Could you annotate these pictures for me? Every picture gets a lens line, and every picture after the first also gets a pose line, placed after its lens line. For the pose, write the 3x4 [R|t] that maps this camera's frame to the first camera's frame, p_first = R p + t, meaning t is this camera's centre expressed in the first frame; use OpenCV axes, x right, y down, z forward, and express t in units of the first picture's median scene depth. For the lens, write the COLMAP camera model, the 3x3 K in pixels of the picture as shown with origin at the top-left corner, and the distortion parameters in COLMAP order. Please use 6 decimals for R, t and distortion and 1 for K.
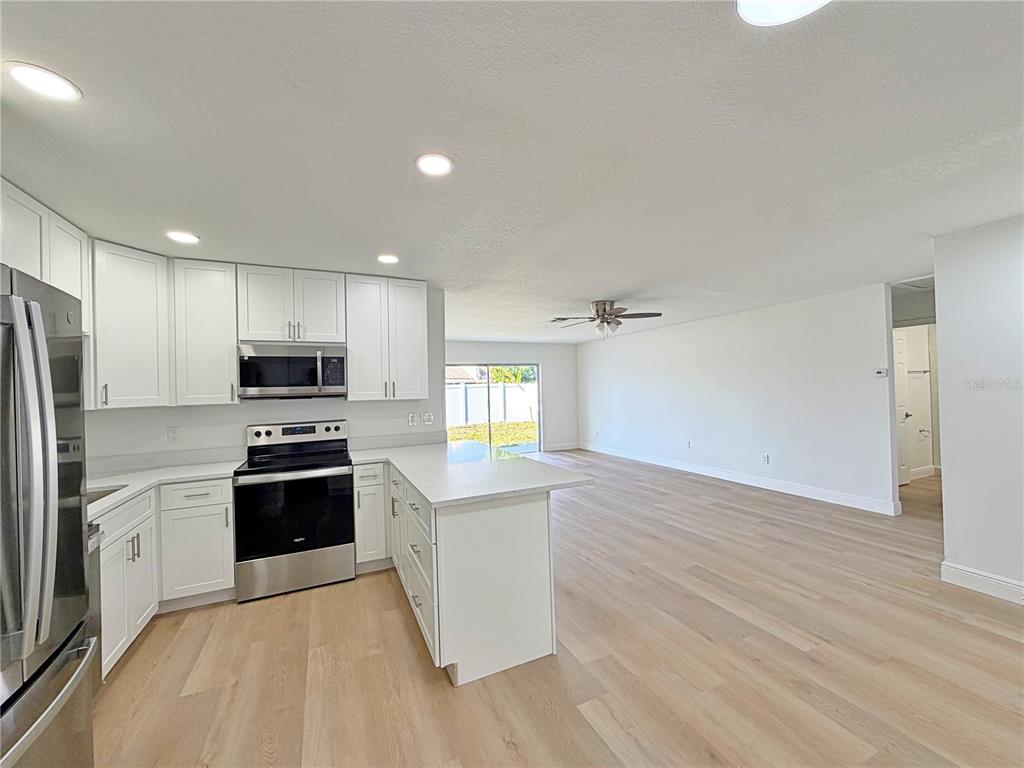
lens RADIAL K [[406.9, 0, 507.0], [0, 406.9, 386.8], [0, 0, 1]] dist [0.002129, 0.000225]
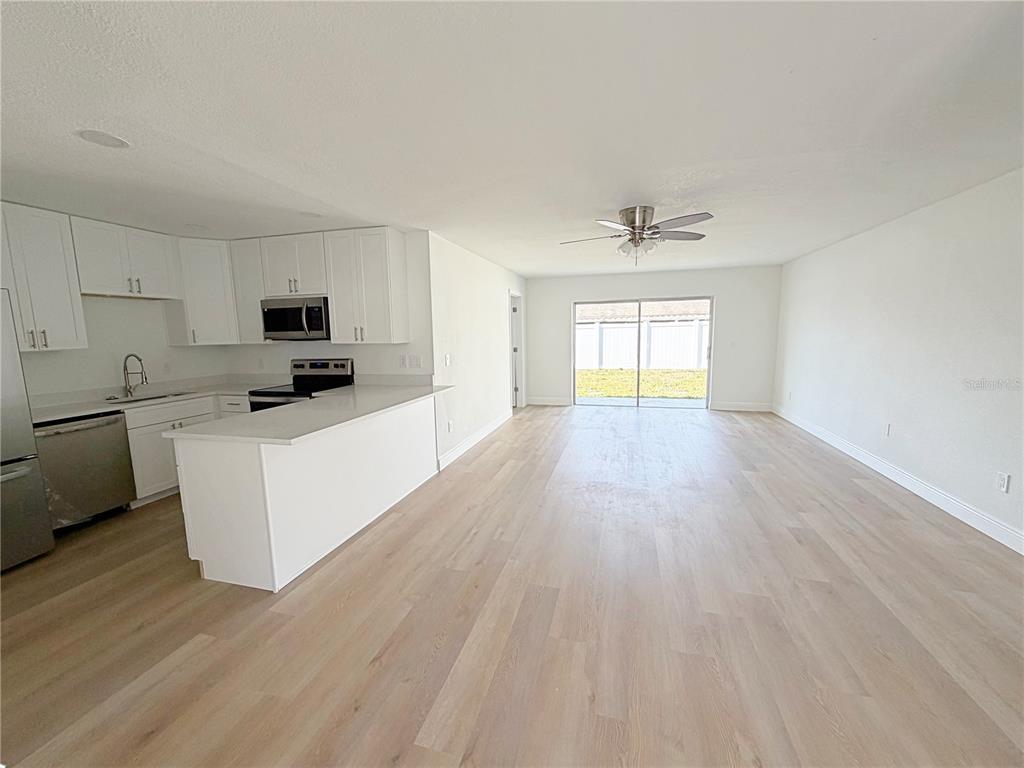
lens RADIAL K [[406.9, 0, 507.0], [0, 406.9, 386.8], [0, 0, 1]] dist [0.002129, 0.000225]
pose [[0.766081, 0.097896, -0.635245, 0.744672], [0.003320, 0.987717, 0.156218, -0.023871], [0.642735, -0.121785, 0.756346, 0.402137]]
